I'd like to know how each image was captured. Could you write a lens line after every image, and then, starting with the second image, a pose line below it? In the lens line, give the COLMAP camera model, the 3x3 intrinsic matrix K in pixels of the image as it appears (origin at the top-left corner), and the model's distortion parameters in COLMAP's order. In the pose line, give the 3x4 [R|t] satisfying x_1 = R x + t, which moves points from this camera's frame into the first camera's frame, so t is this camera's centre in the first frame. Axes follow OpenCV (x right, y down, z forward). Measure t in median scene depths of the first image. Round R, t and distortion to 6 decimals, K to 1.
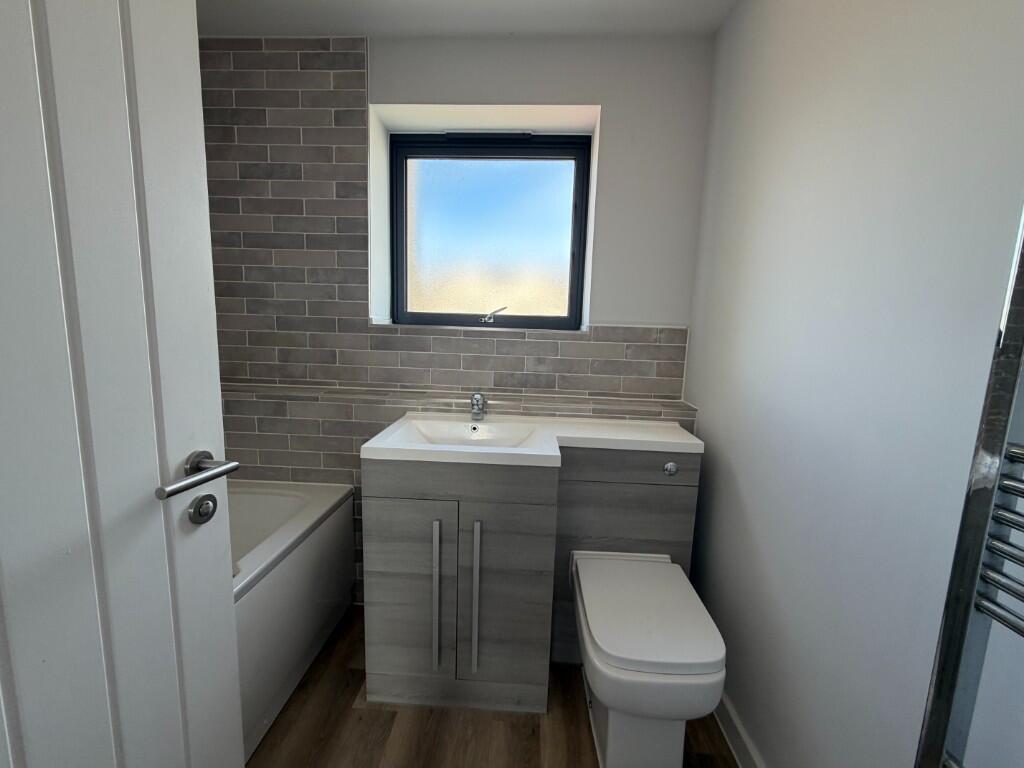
lens RADIAL K [[410.9, 0, 511.8], [0, 410.9, 385.1], [0, 0, 1]] dist [-0.002346, 0.000350]
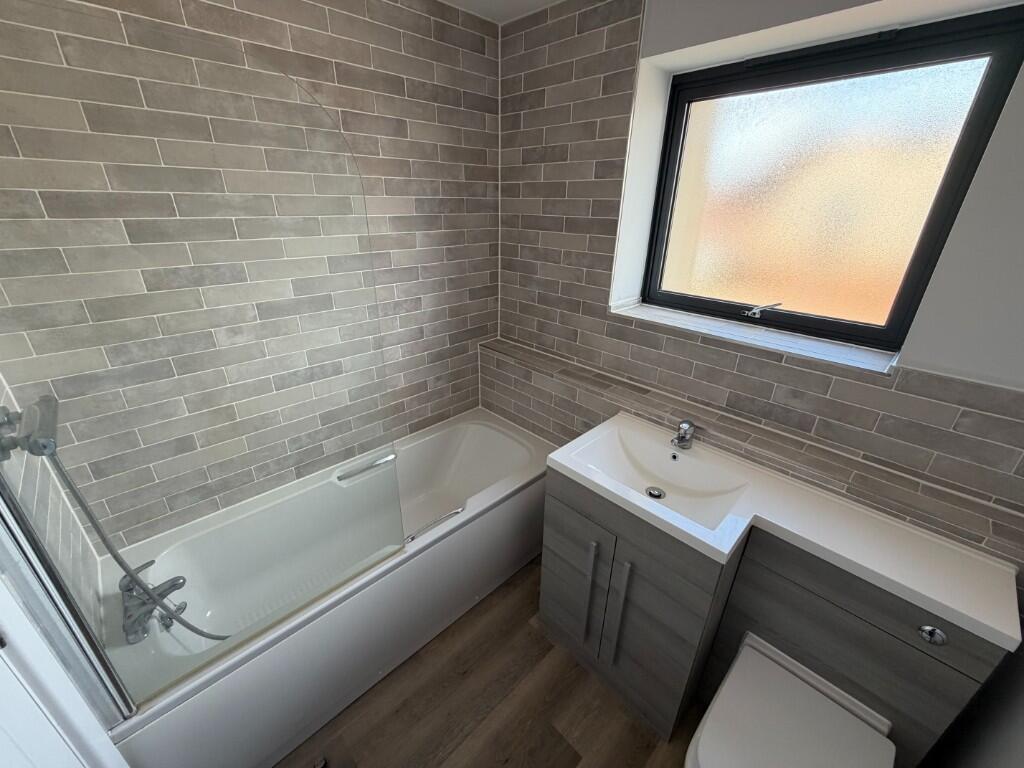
lens RADIAL K [[410.9, 0, 511.7], [0, 410.9, 383.8], [0, 0, 1]] dist [-0.002346, 0.000350]
pose [[0.725624, 0.261802, -0.636340, 0.167836], [-0.085857, 0.952012, 0.293771, -0.258811], [0.682714, -0.158533, 0.713281, 0.101003]]
